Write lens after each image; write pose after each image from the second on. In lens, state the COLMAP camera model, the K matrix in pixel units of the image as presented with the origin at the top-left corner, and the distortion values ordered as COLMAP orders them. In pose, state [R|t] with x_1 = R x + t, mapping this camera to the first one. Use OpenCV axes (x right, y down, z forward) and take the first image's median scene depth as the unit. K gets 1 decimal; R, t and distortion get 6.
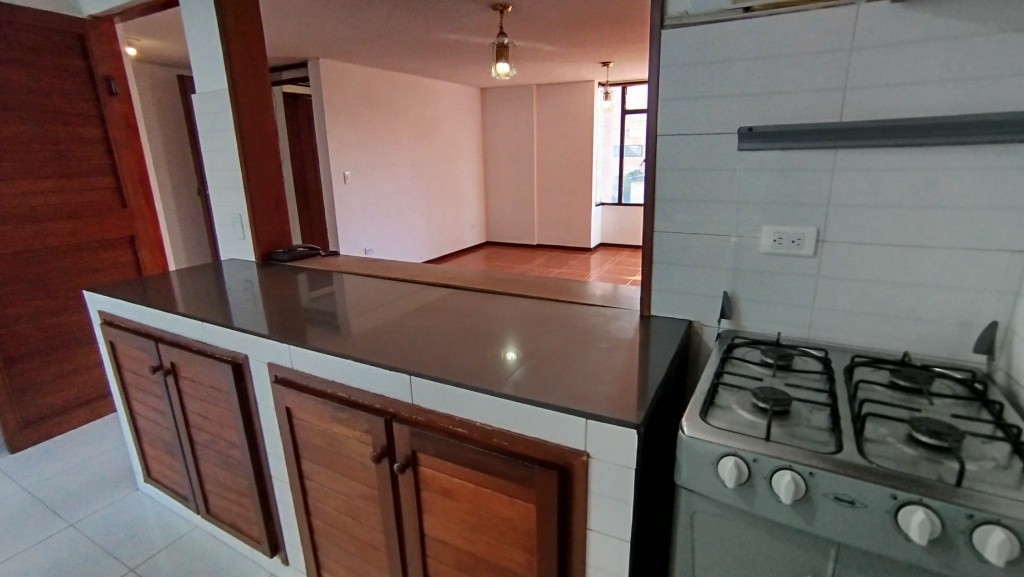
lens RADIAL K [[469.3, 0, 515.4], [0, 469.3, 282.0], [0, 0, 1]] dist [-0.018529, 0.007361]
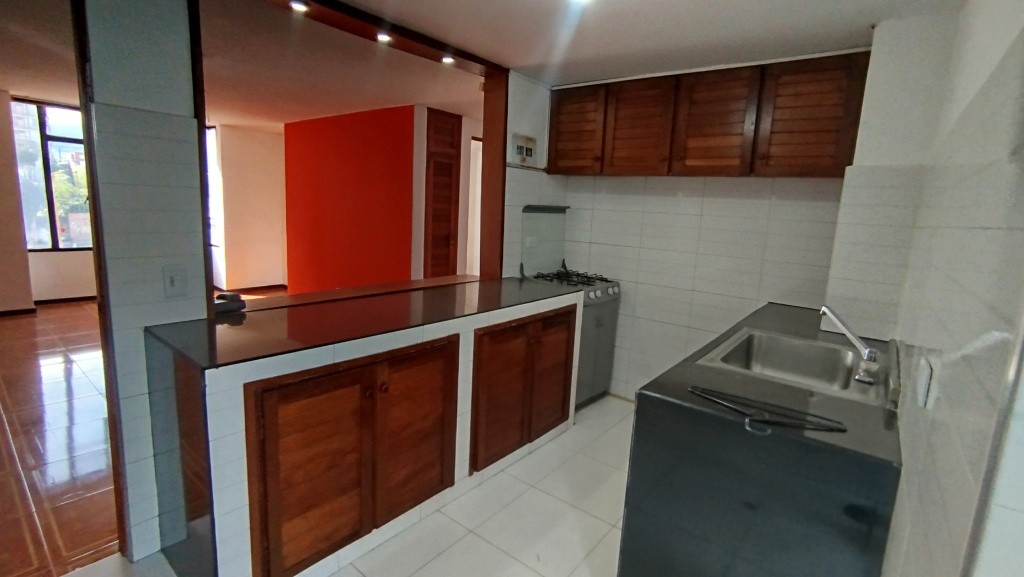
lens RADIAL K [[469.3, 0, 512.6], [0, 469.3, 281.4], [0, 0, 1]] dist [-0.018529, 0.007361]
pose [[0.184749, -0.116271, 0.975884, -0.434566], [0.199554, 0.976730, 0.078593, -0.020929], [-0.962313, 0.180222, 0.203652, 0.103985]]
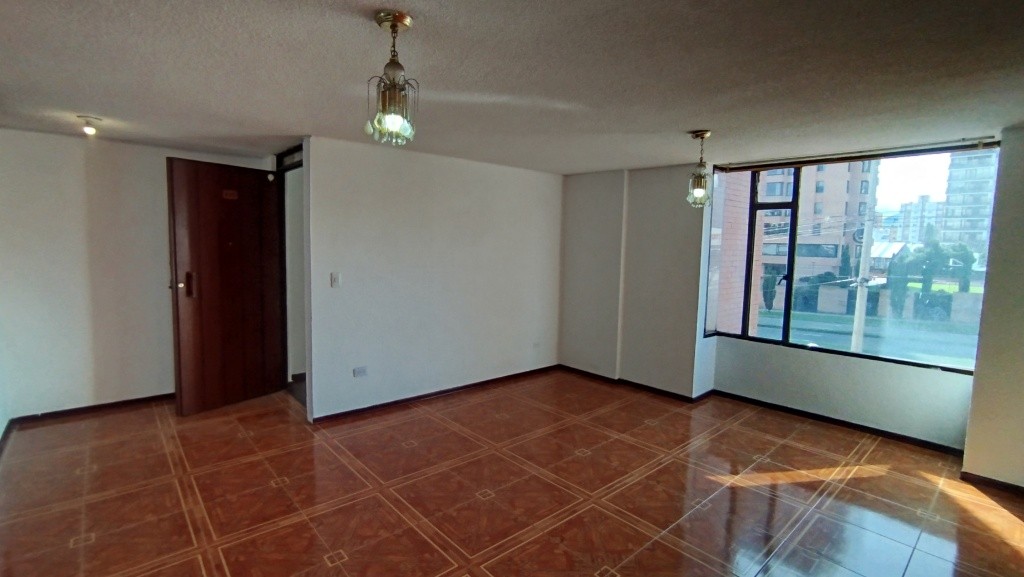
lens RADIAL K [[469.3, 0, 512.8], [0, 469.3, 278.5], [0, 0, 1]] dist [-0.018529, 0.007361]
pose [[0.936521, 0.067720, -0.344011, 0.144739], [-0.132257, 0.976919, -0.167739, -0.097808], [0.324711, 0.202589, 0.923862, 0.273669]]
